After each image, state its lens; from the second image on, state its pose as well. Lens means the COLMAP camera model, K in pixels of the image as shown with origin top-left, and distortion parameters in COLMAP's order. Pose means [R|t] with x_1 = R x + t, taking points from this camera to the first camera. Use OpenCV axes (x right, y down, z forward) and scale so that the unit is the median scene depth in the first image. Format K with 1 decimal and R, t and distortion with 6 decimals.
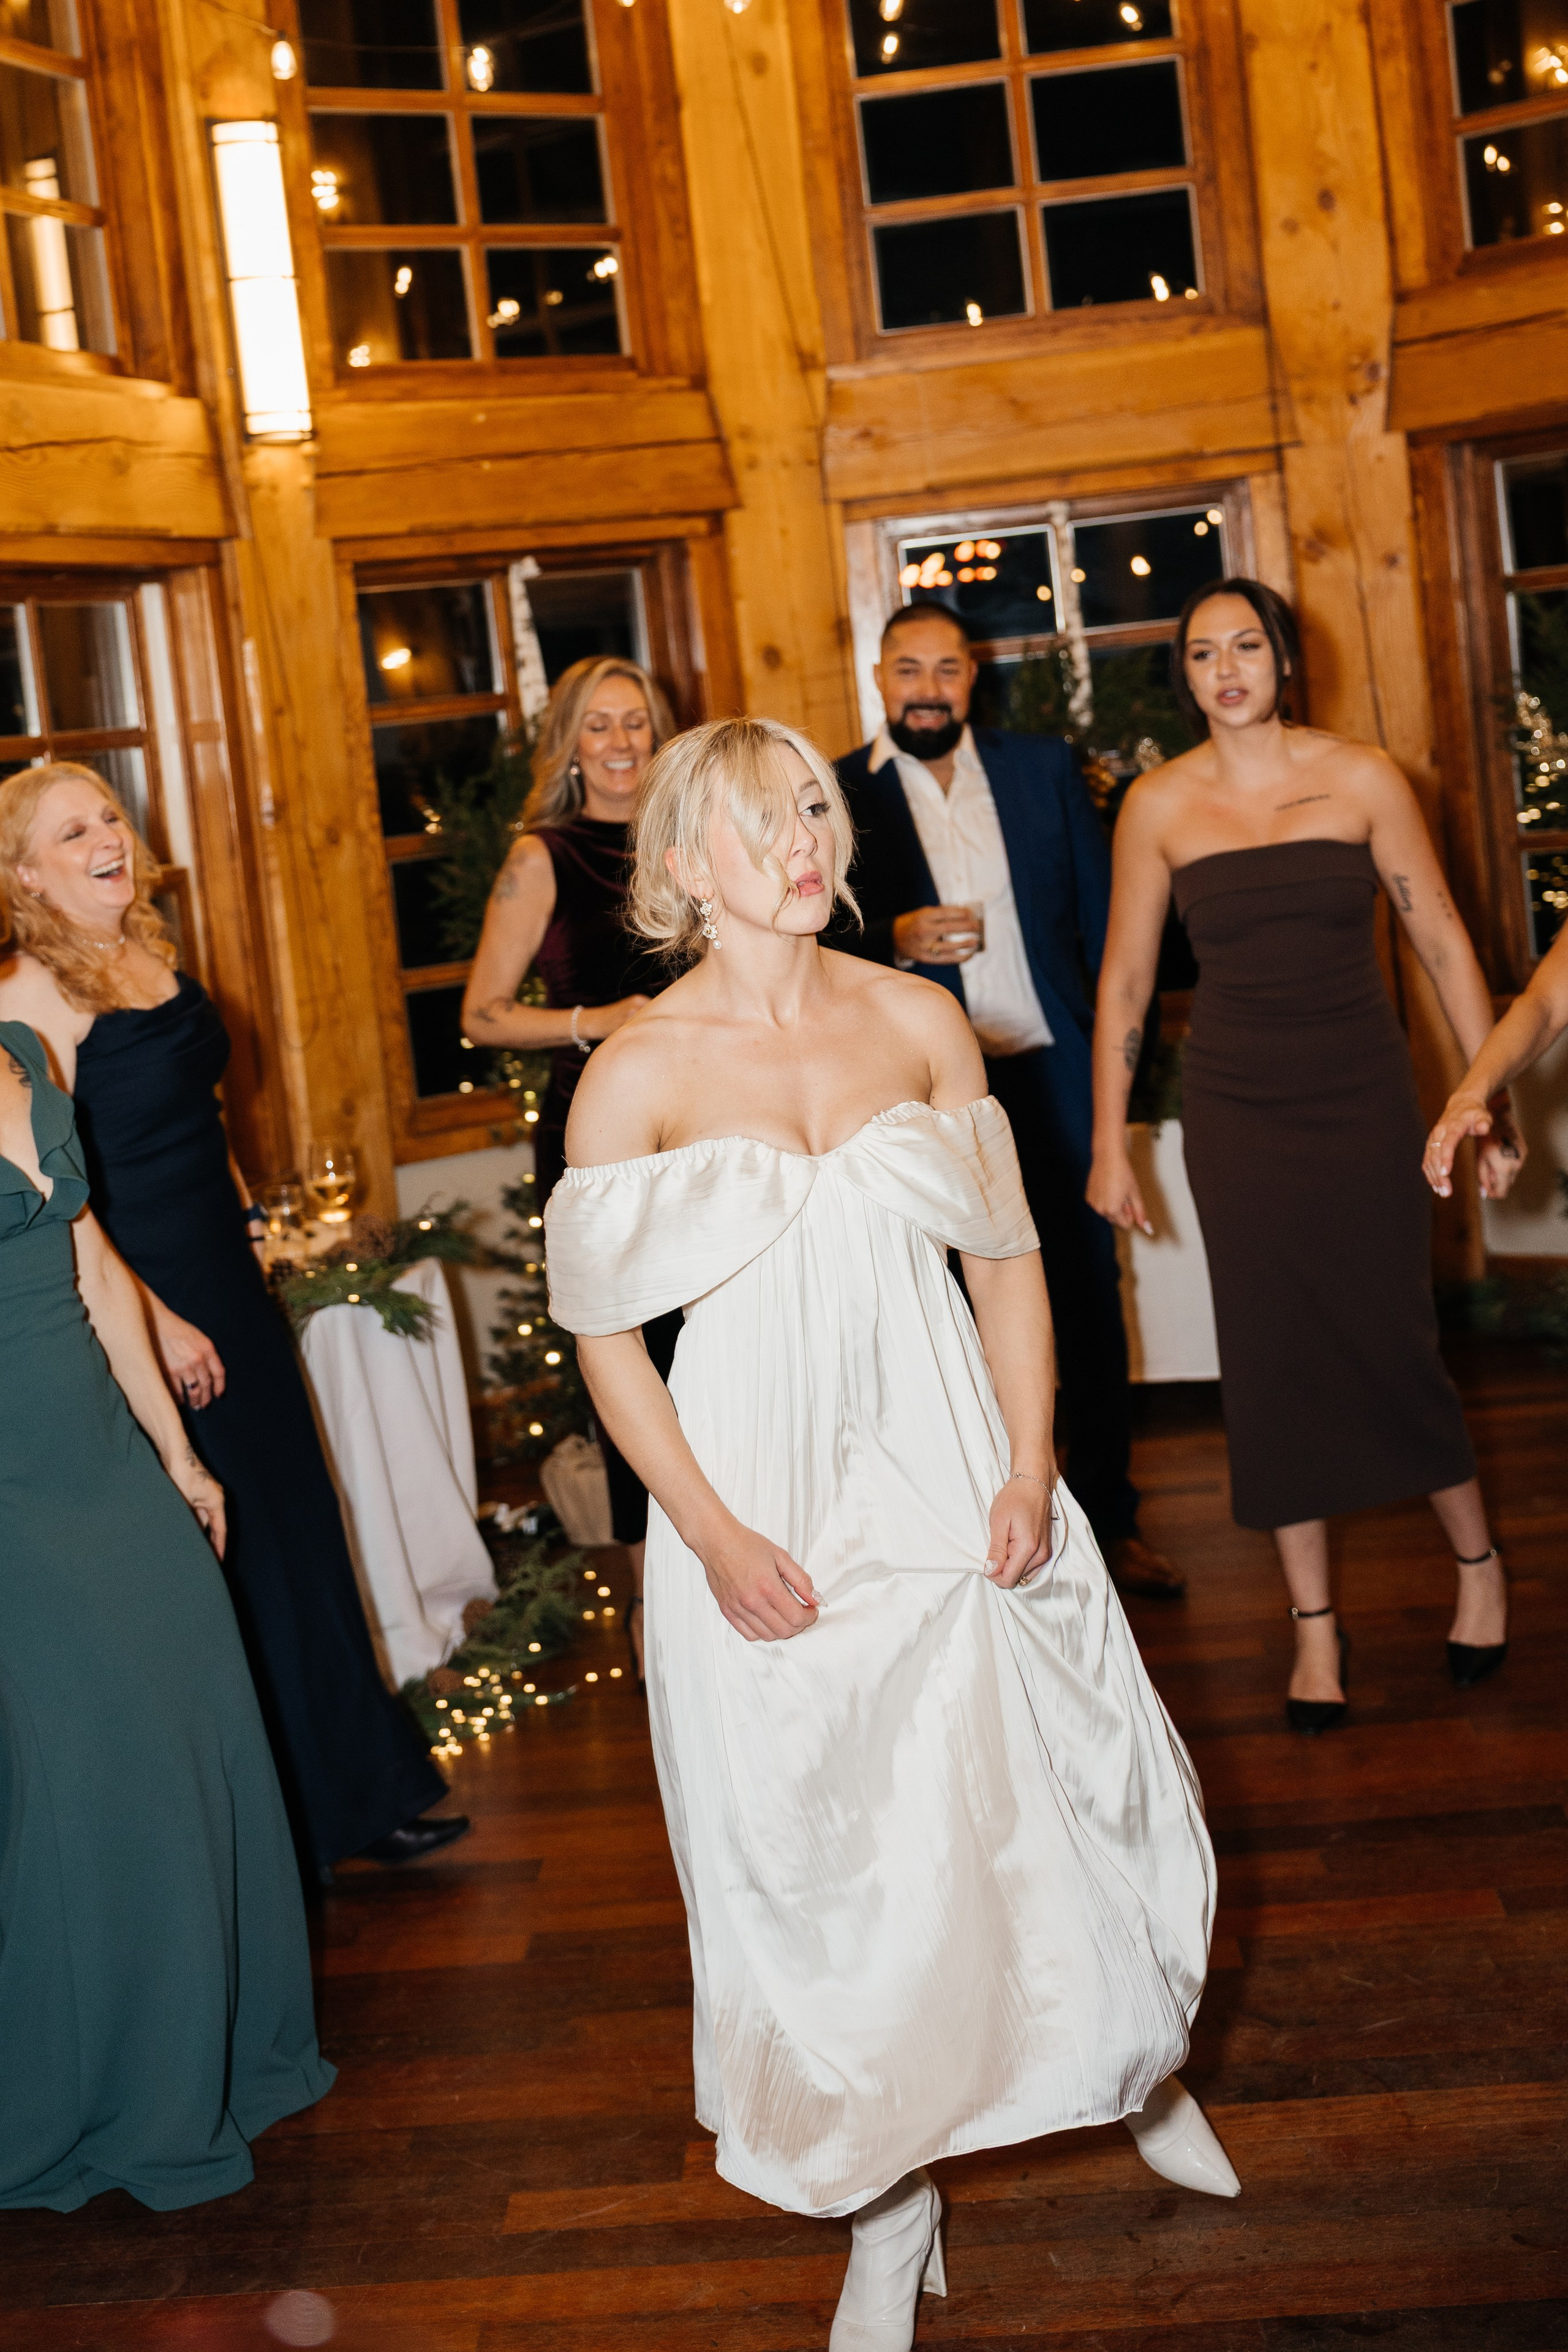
lens RADIAL K [[3012.5, 0, 662.6], [0, 3012.5, 985.1], [0, 0, 1]] dist [-0.015380, 0.017948]
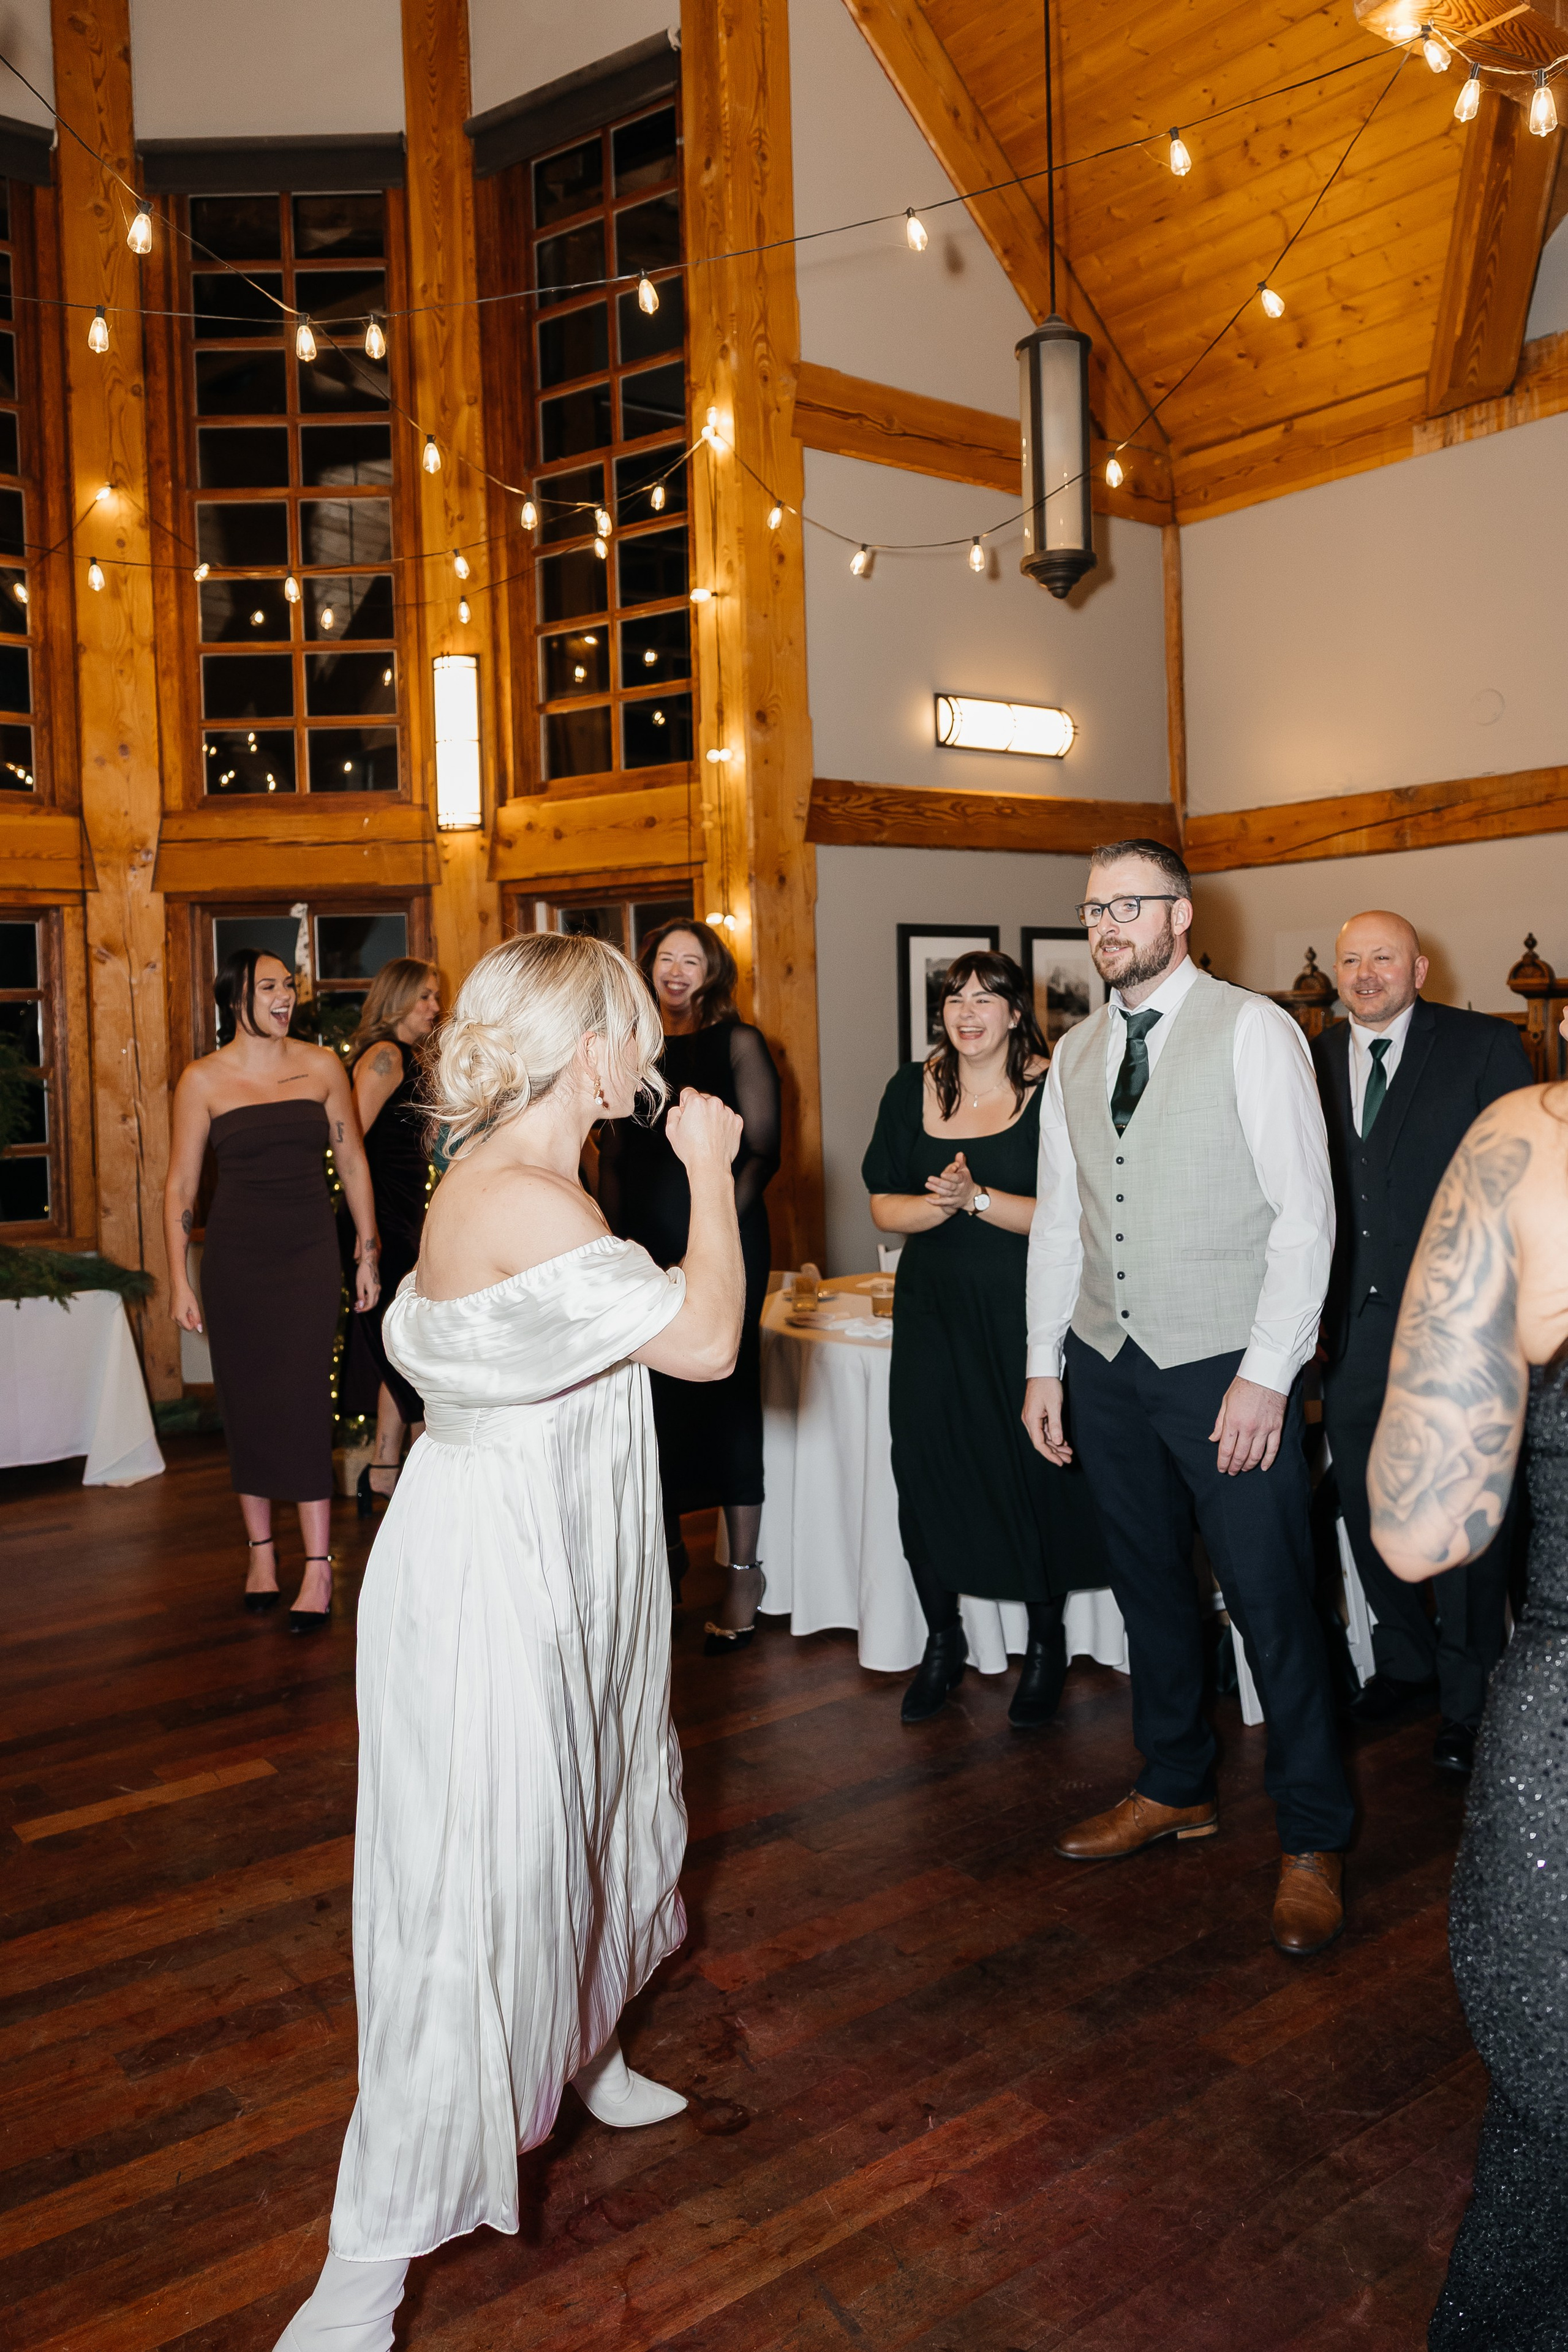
lens RADIAL K [[1750.1, 0, 792.3], [0, 1750.1, 1083.5], [0, 0, 1]] dist [0.003154, -0.001100]
pose [[0.739862, 0.075244, 0.668537, -0.142501], [-0.001360, 0.993891, -0.110357, 0.031435], [-0.672757, 0.080740, 0.735445, 0.043542]]
